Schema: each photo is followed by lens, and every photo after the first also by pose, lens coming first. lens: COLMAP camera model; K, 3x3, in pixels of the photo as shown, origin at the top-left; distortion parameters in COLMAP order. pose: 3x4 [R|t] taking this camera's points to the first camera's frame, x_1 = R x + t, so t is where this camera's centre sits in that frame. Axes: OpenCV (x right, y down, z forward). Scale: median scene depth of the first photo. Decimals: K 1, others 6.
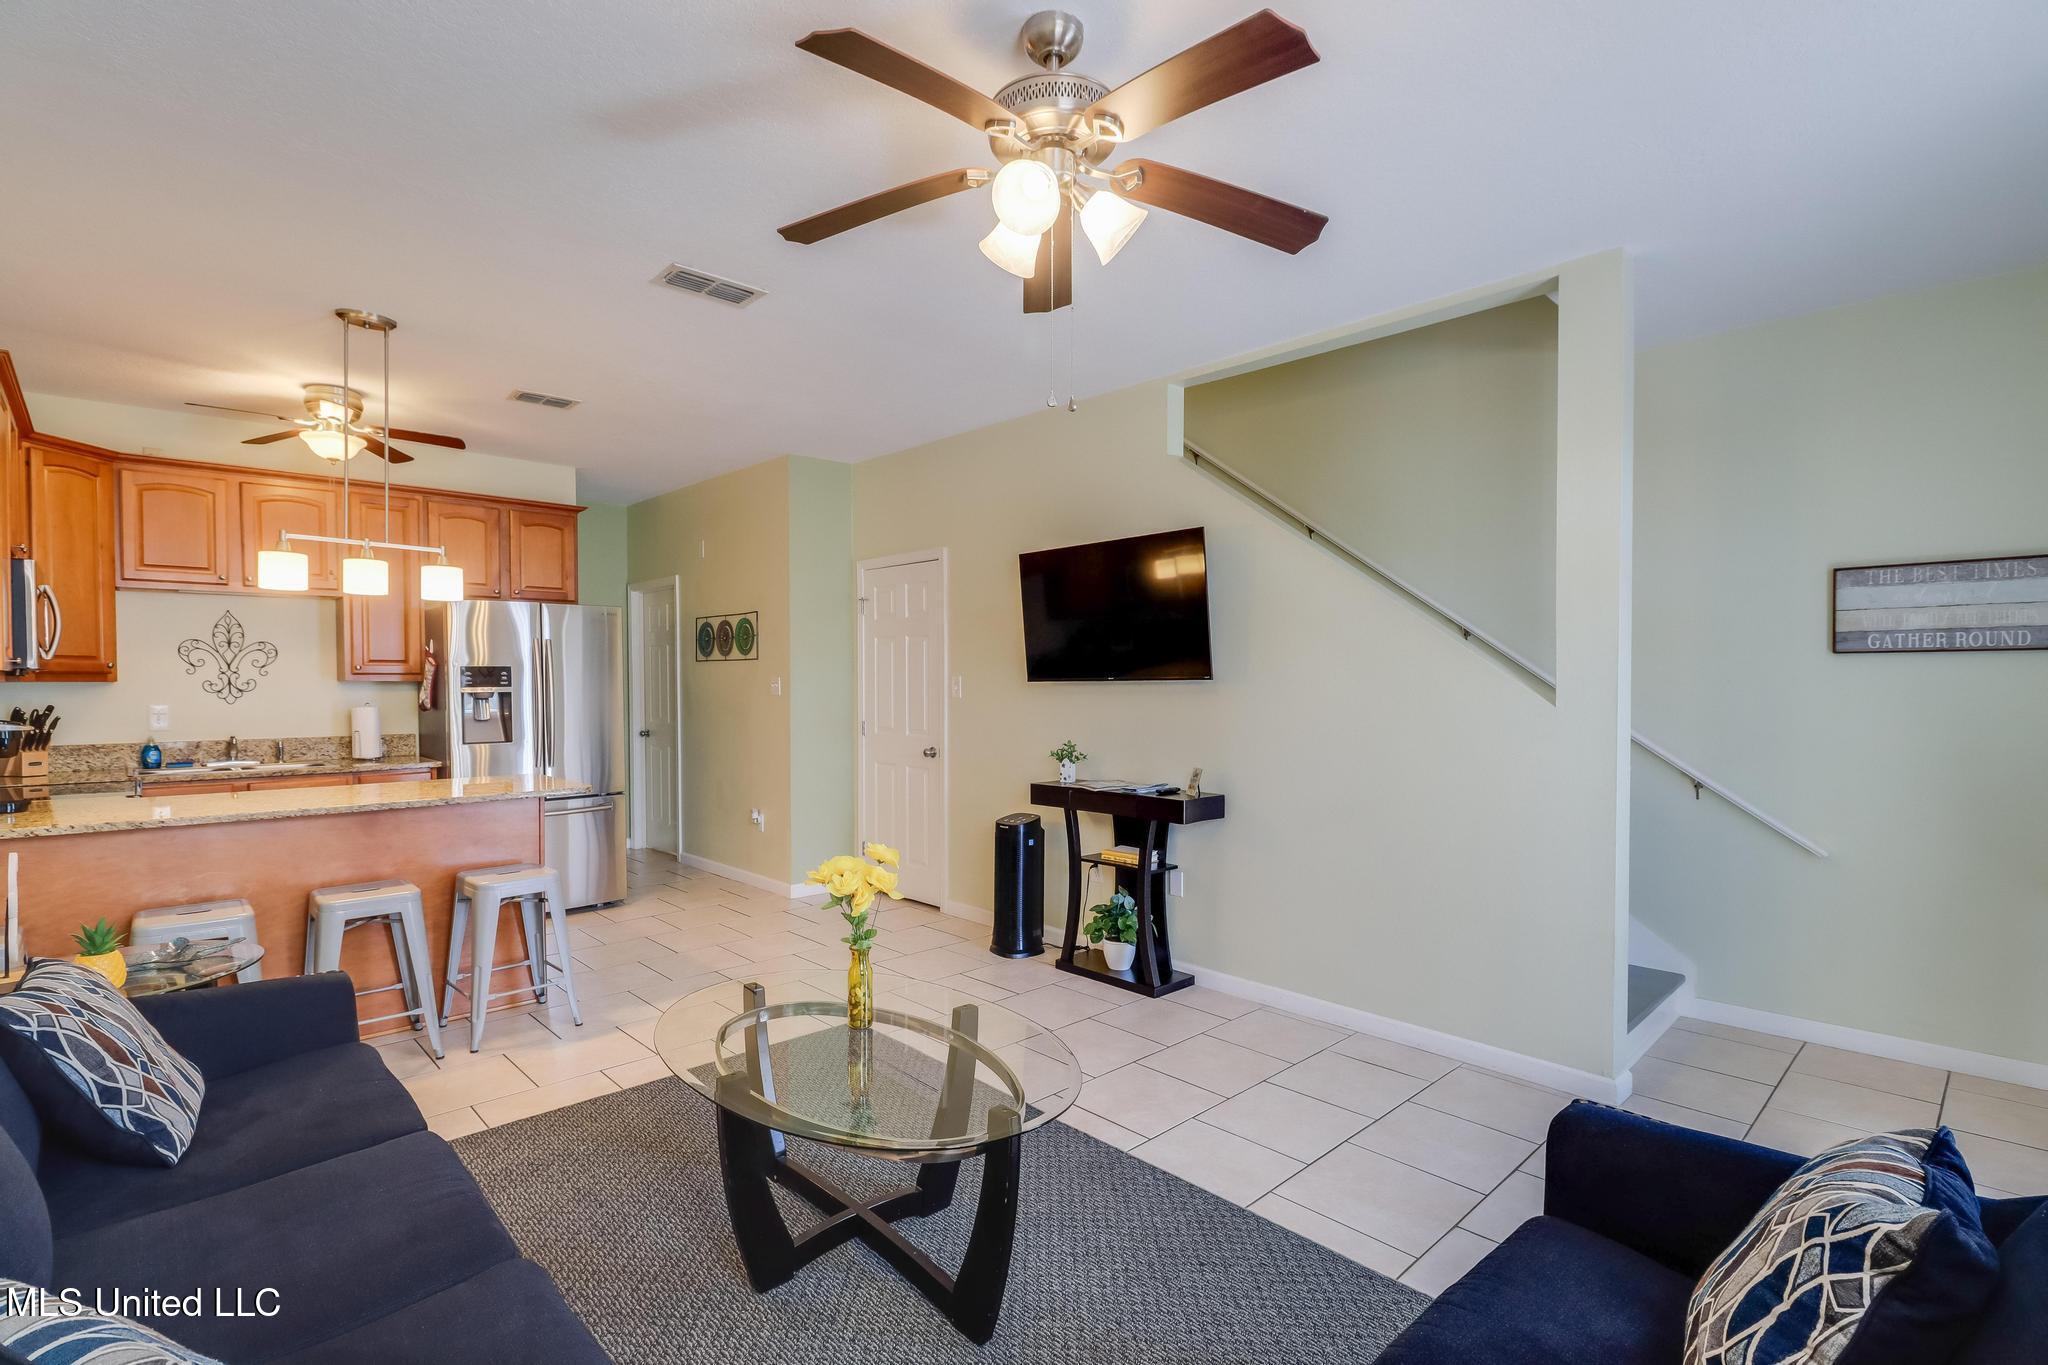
lens RADIAL K [[962.2, 0, 1024.0], [0, 962.2, 682.5], [0, 0, 1]] dist [-0.000873, -0.012887]
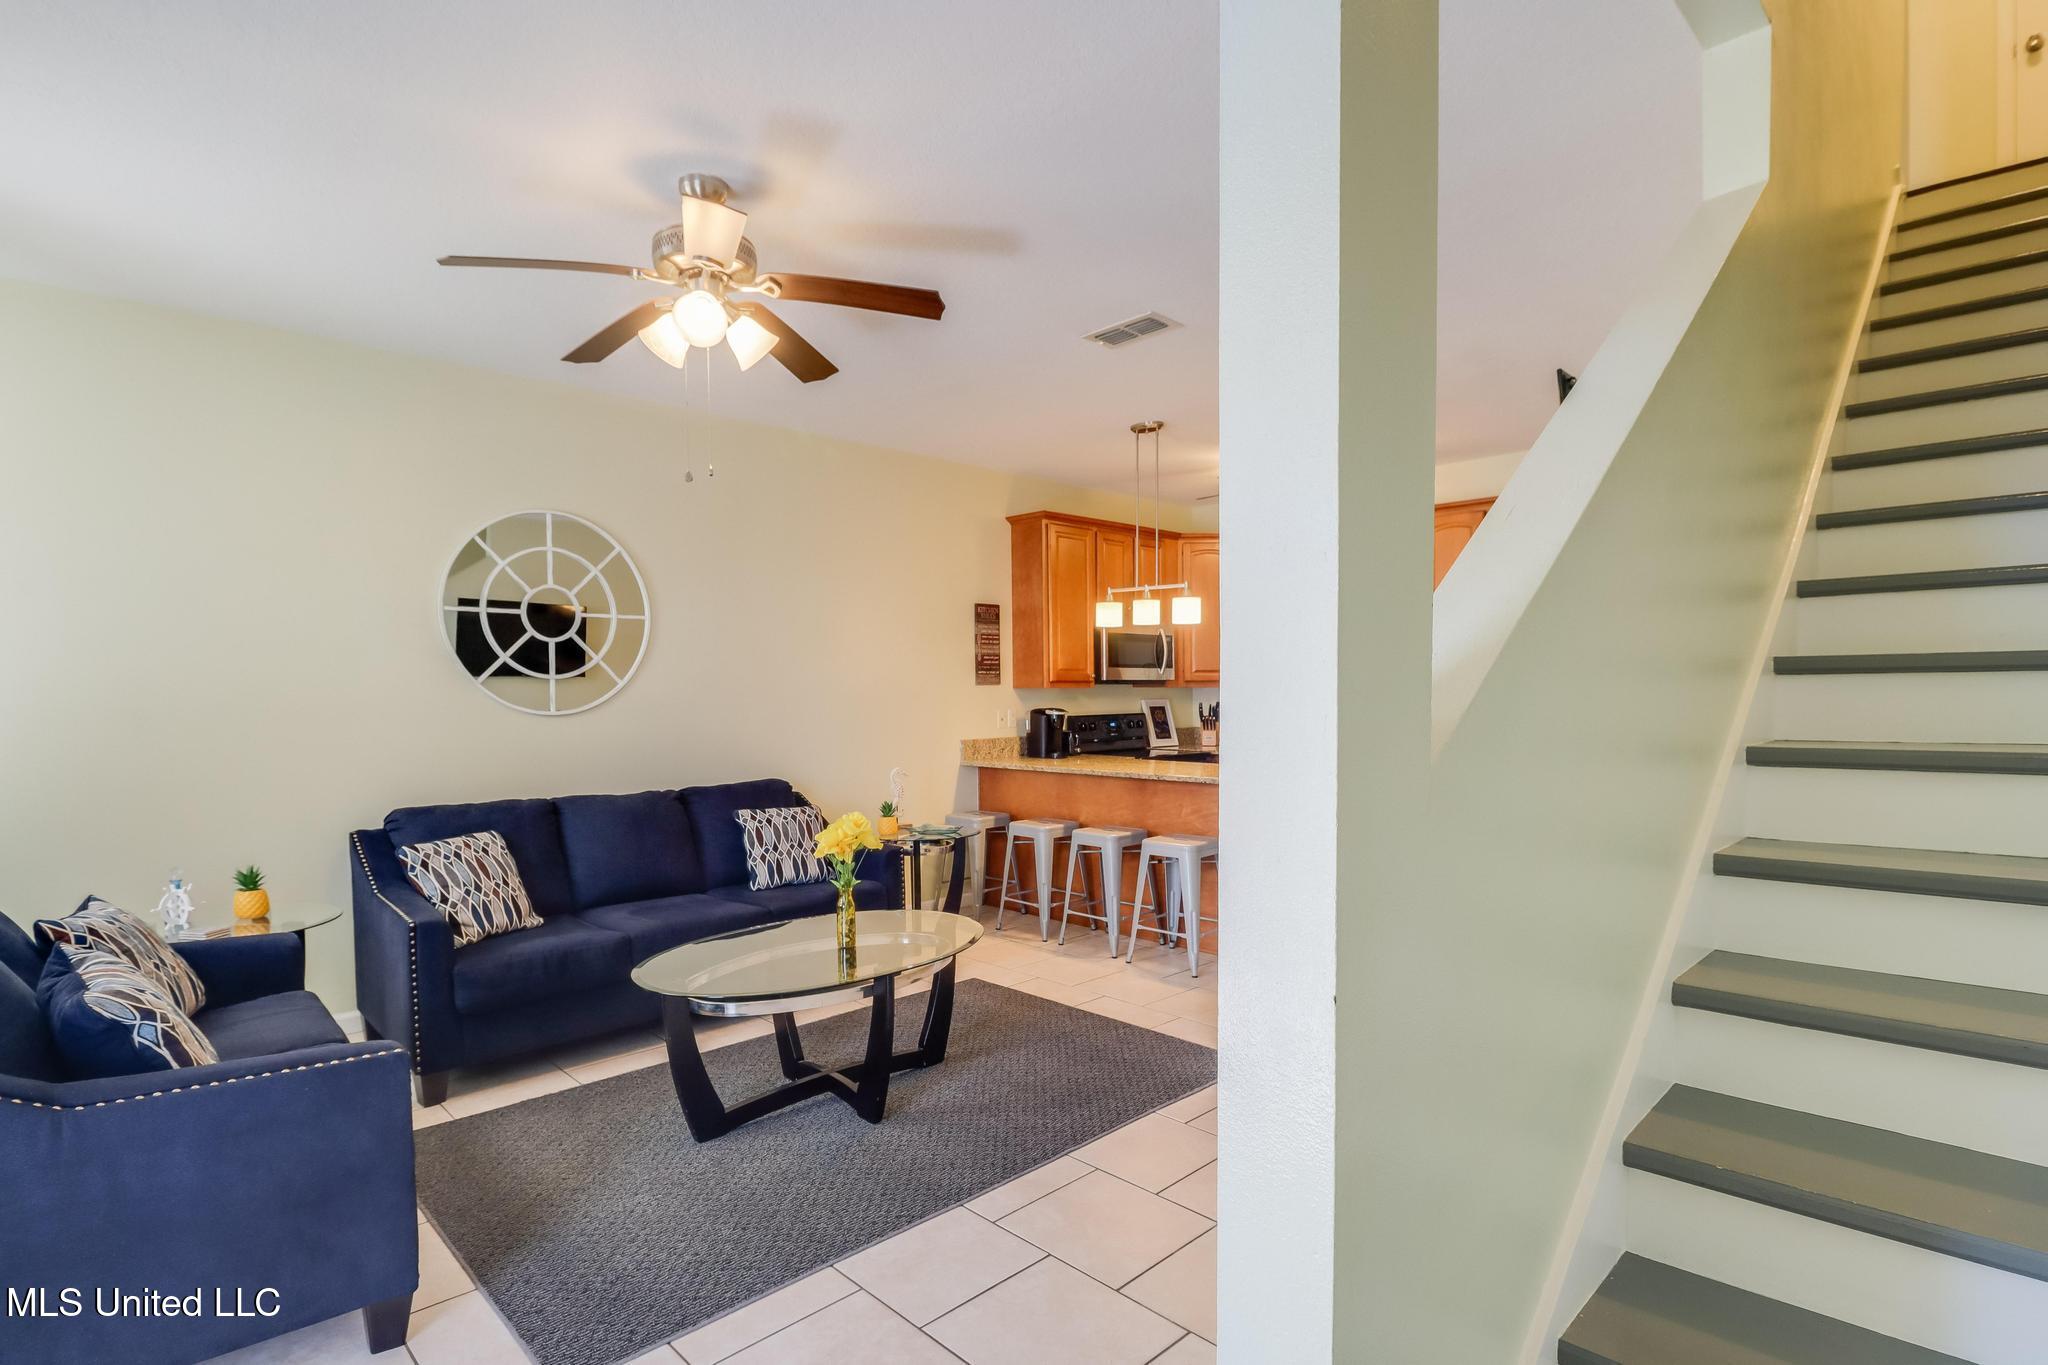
lens RADIAL K [[1018.2, 0, 1004.5], [0, 1018.2, 716.9], [0, 0, 1]] dist [0.000609, -0.000662]
pose [[-0.005988, 0.027506, -0.999604, 0.581113], [0.005648, 0.999607, 0.027472, 0.000612], [0.999966, -0.005481, -0.006141, 0.577453]]
